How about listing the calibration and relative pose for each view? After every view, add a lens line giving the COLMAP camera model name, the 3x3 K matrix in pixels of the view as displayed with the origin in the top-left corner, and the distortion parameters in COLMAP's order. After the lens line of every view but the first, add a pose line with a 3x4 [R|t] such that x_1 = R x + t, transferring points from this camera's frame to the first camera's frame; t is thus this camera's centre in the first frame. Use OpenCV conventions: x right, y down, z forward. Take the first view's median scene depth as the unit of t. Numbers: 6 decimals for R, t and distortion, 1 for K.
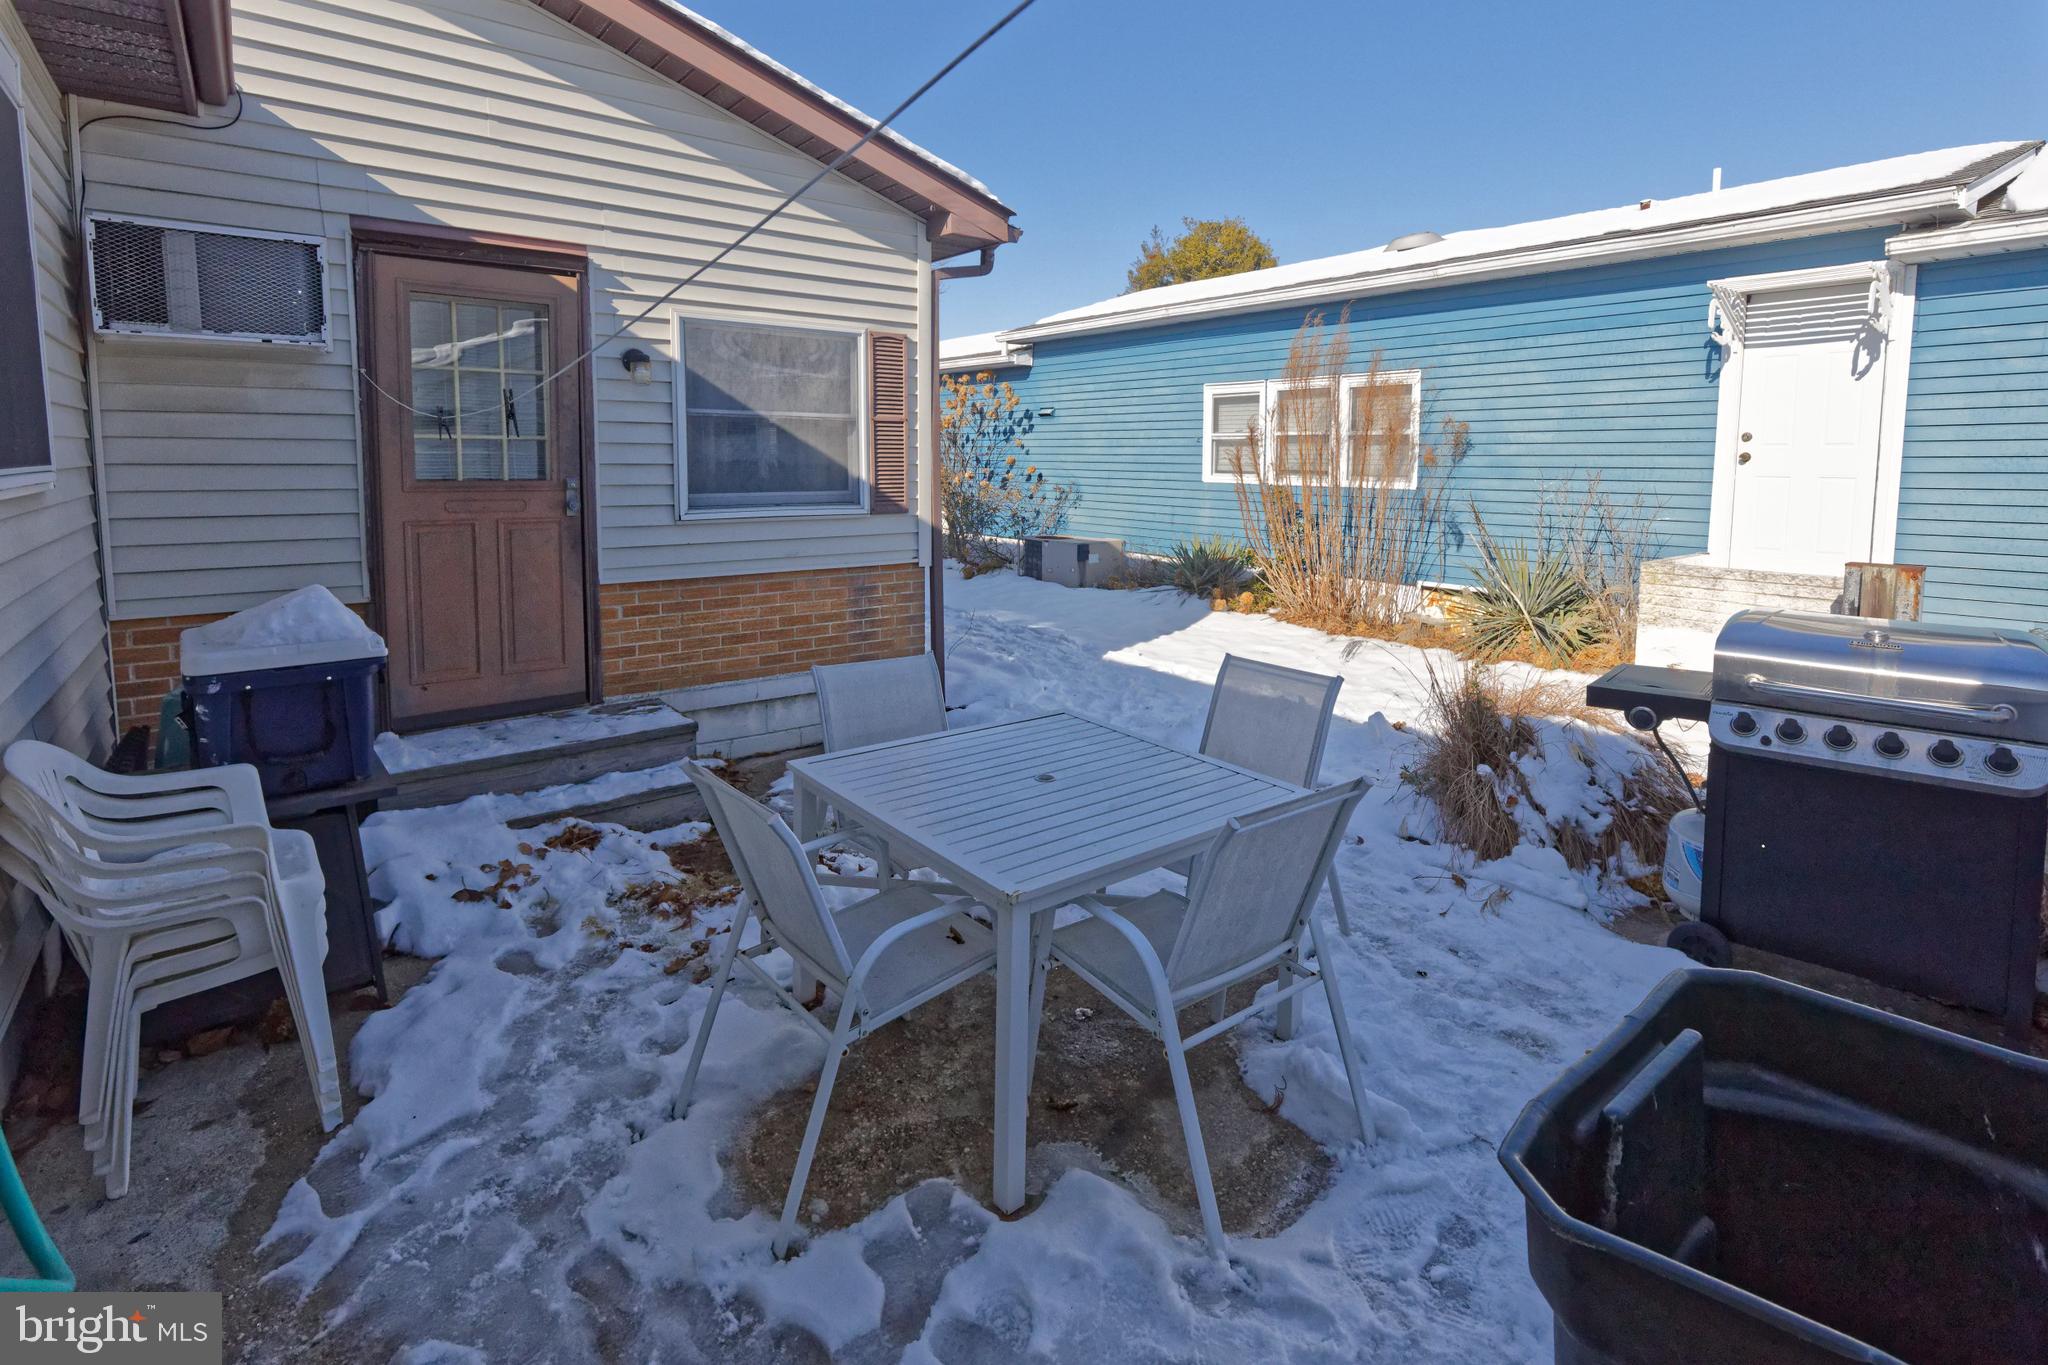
lens RADIAL K [[967.7, 0, 1032.5], [0, 967.7, 633.7], [0, 0, 1]] dist [-0.000998, -0.000104]
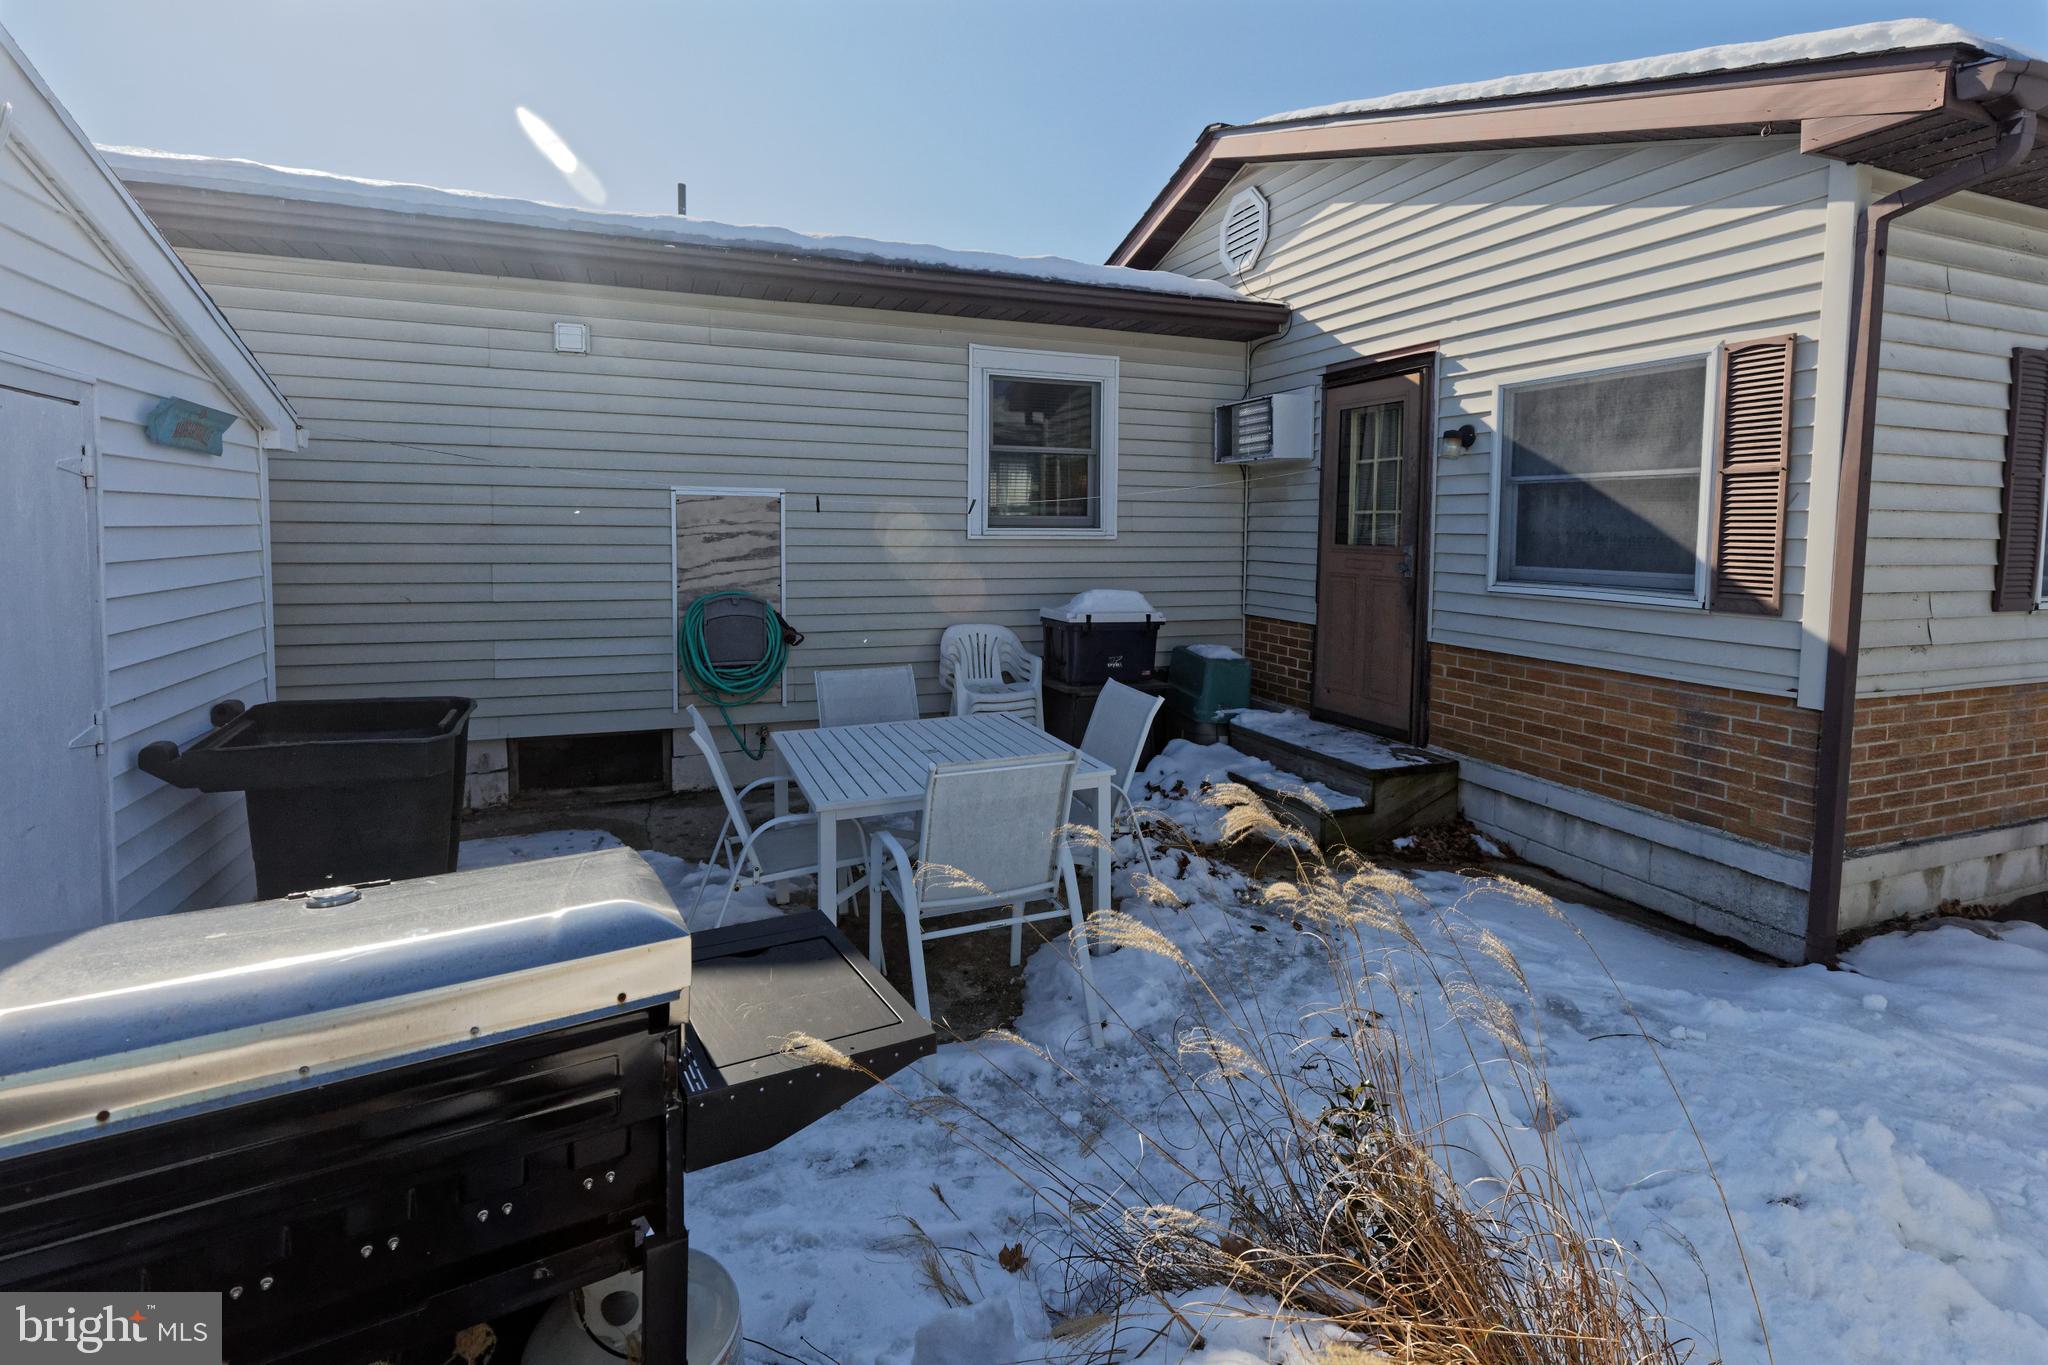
lens RADIAL K [[949.2, 0, 1024.0], [0, 949.2, 682.5], [0, 0, 1]] dist [-0.000599, -0.000018]
pose [[-0.292007, 0.147664, -0.944948, 0.700618], [-0.182432, 0.961270, 0.206590, -0.140345], [0.938856, 0.232714, -0.253759, 0.817961]]
